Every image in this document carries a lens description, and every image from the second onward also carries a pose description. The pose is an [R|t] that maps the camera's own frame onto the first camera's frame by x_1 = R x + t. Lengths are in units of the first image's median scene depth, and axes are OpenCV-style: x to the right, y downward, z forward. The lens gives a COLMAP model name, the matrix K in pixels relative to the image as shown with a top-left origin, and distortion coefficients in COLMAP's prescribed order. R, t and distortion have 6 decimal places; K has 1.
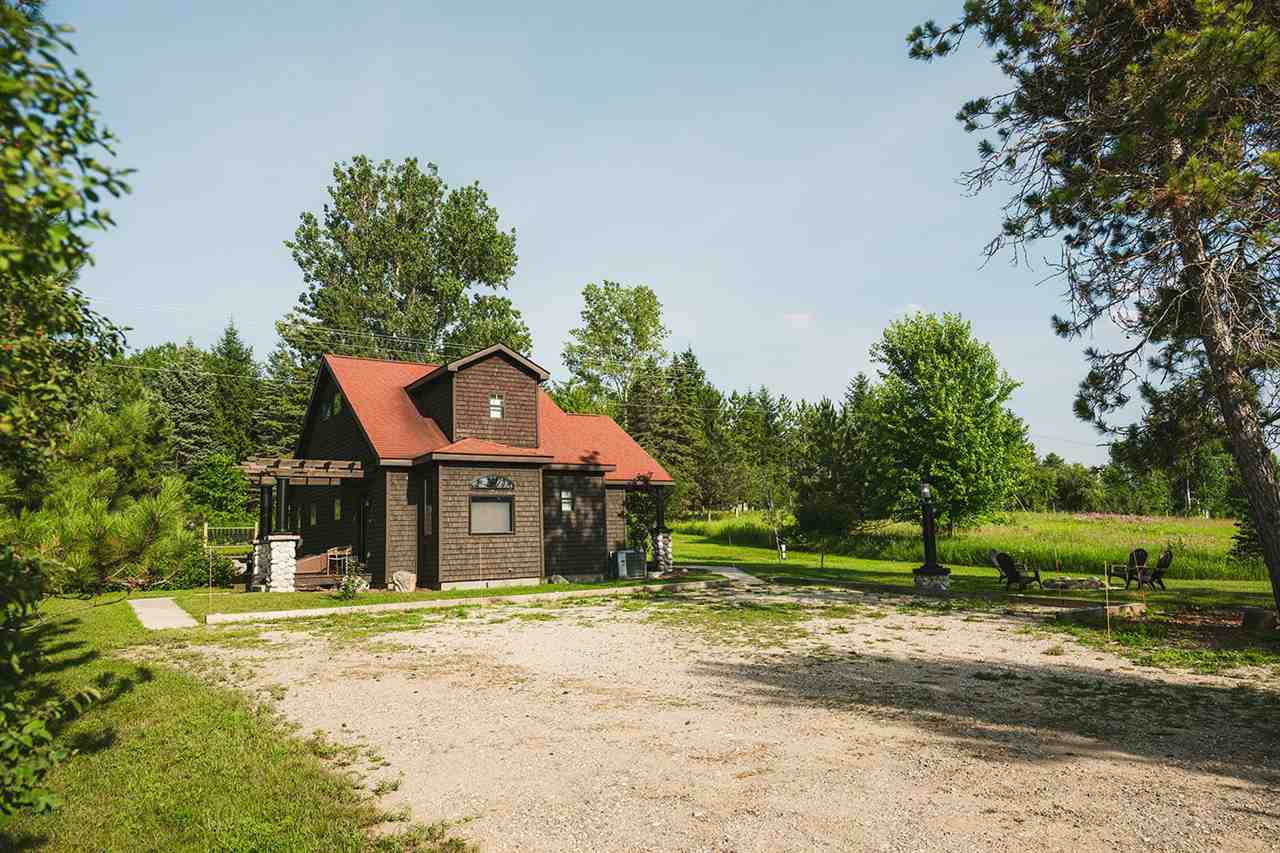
lens RADIAL K [[853.8, 0, 639.5], [0, 853.8, 427.5], [0, 0, 1]] dist [-0.010347, -0.007023]
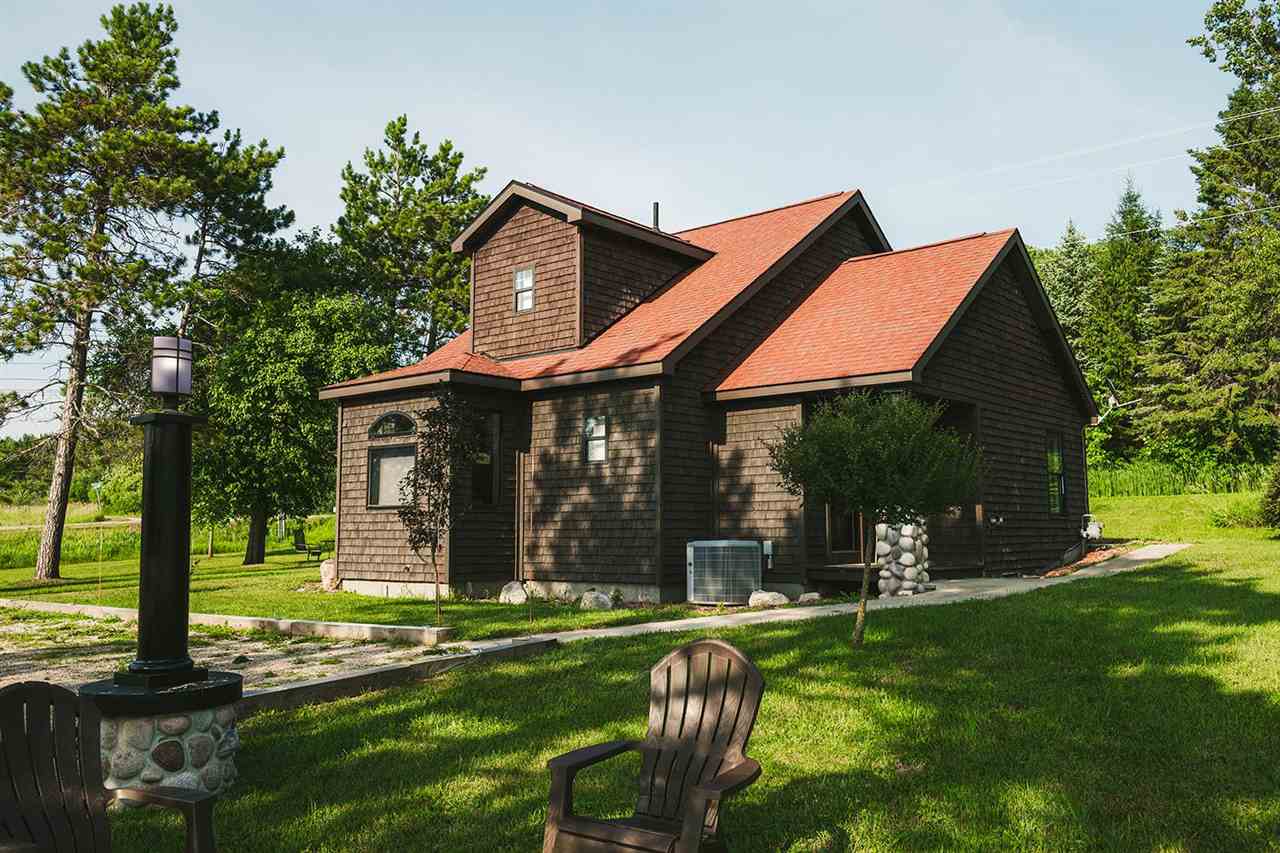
lens RADIAL K [[1026.5, 0, 640.5], [0, 1026.5, 426.5], [0, 0, 1]] dist [0.000042, -0.000567]
pose [[0.316641, -0.079276, -0.945227, 0.517518], [0.159111, 0.986821, -0.029463, 0.102144], [0.935105, -0.141067, 0.325082, 0.809916]]
